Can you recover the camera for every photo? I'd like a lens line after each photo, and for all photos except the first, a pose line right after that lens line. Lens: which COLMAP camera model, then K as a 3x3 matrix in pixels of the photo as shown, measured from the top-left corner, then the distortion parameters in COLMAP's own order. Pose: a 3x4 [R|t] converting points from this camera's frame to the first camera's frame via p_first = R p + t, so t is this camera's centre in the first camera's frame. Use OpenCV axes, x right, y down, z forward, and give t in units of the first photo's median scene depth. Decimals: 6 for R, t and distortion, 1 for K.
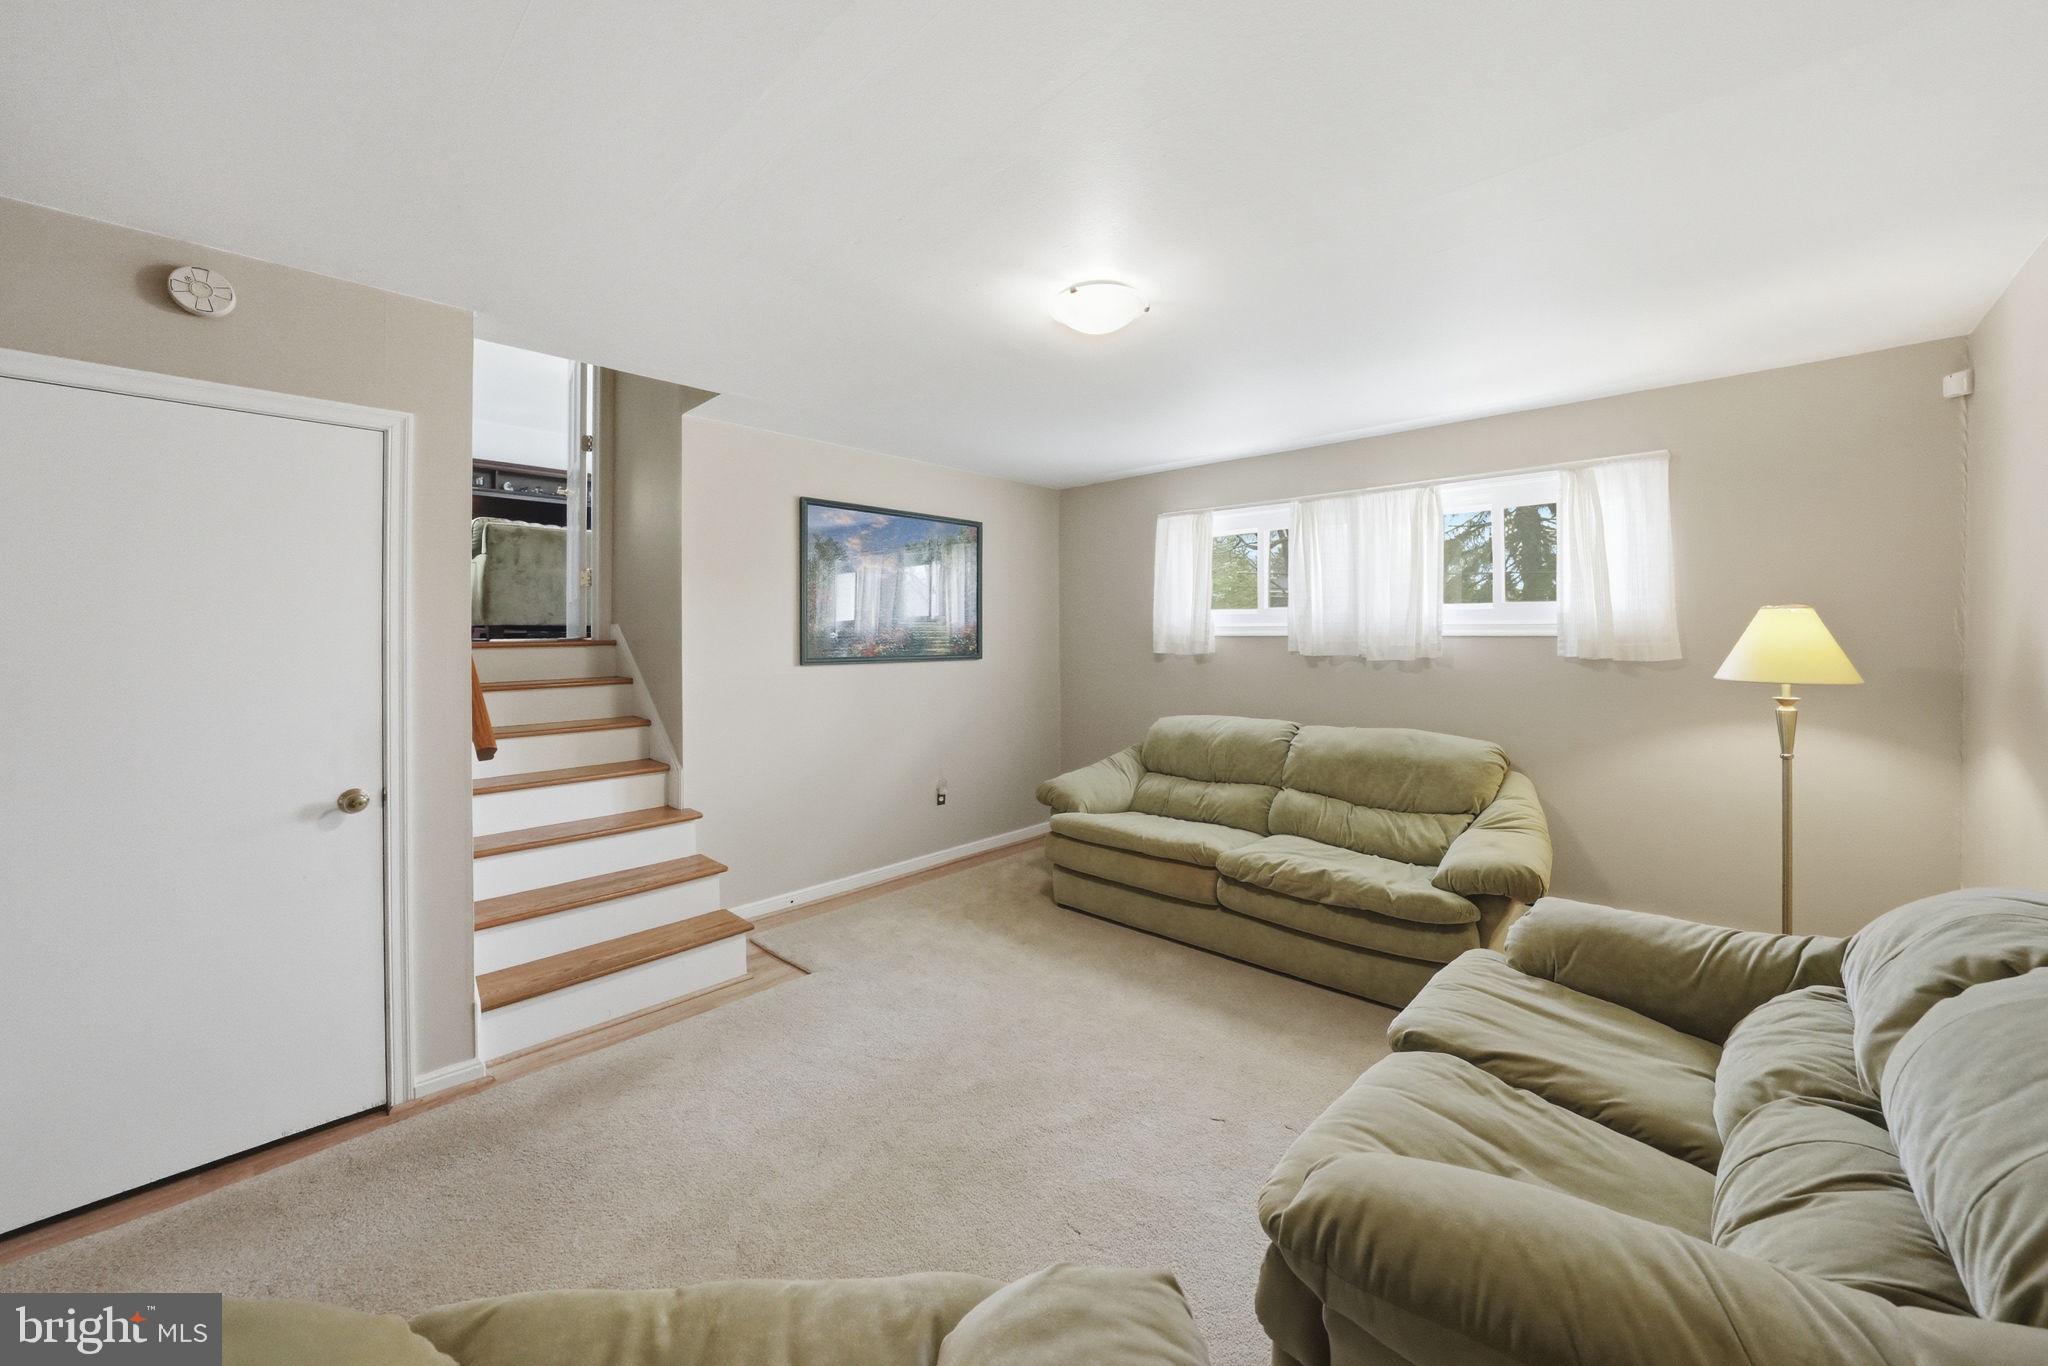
lens RADIAL K [[772.7, 0, 1011.0], [0, 772.7, 638.4], [0, 0, 1]] dist [-0.001447, 0.000001]
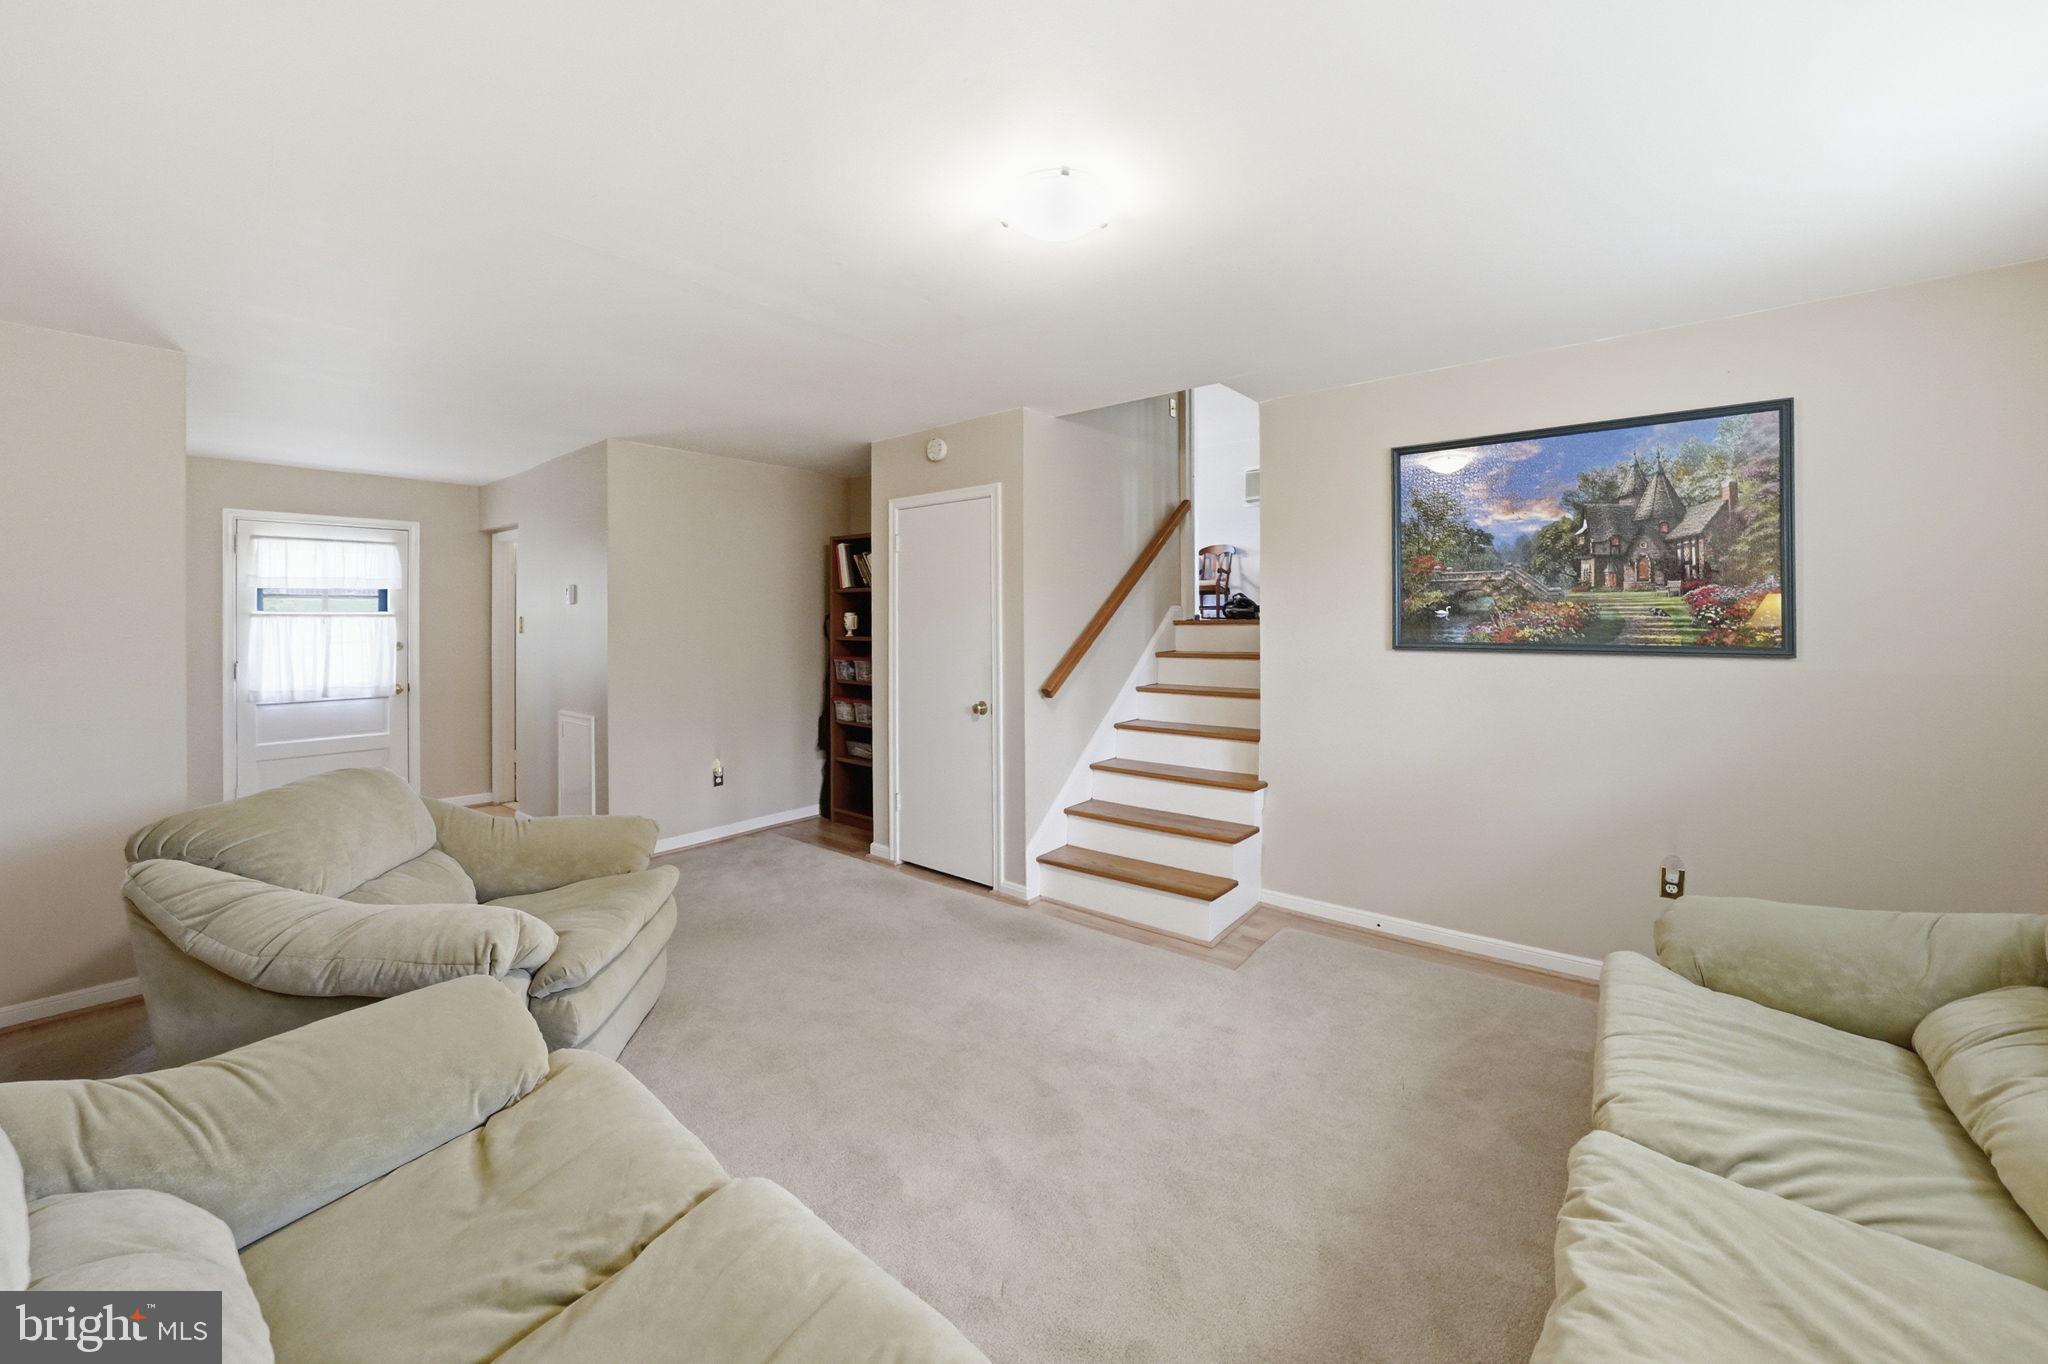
lens RADIAL K [[772.7, 0, 1011.0], [0, 772.7, 637.4], [0, 0, 1]] dist [-0.001447, 0.000001]
pose [[0.097592, 0.029159, -0.994799, 0.518593], [-0.000353, 0.999572, 0.029264, -0.003365], [0.995226, -0.002504, 0.097560, 0.502845]]
